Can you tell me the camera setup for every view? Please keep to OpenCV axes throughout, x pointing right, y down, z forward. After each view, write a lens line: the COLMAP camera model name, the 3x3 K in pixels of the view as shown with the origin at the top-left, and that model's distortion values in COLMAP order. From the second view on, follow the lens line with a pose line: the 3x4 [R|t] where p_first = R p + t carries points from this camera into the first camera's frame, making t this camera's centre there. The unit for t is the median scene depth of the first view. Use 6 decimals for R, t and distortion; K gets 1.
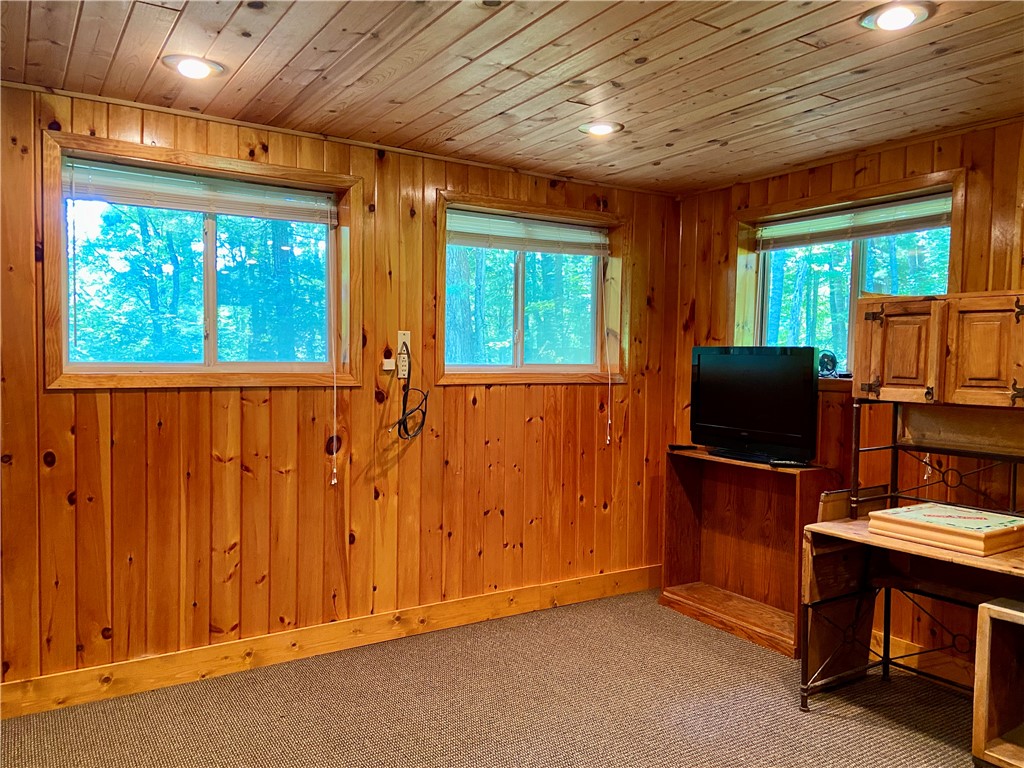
lens RADIAL K [[780.9, 0, 512.0], [0, 780.9, 384.0], [0, 0, 1]] dist [0.073287, -0.070899]
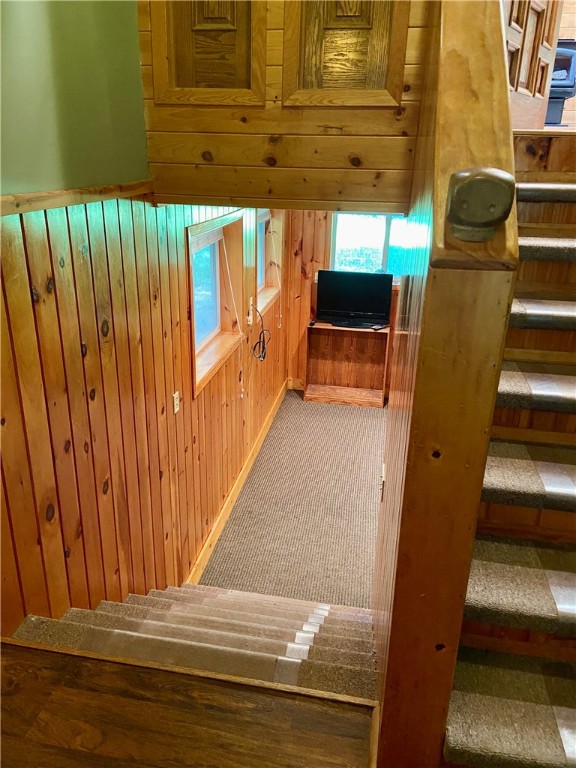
lens RADIAL K [[585.7, 0, 288.0], [0, 585.7, 384.0], [0, 0, 1]] dist [0.073287, -0.070899]
pose [[0.677281, -0.258660, 0.688757, -0.877877], [0.014406, 0.940644, 0.339088, -0.273852], [-0.735584, -0.219736, 0.640806, 0.084980]]
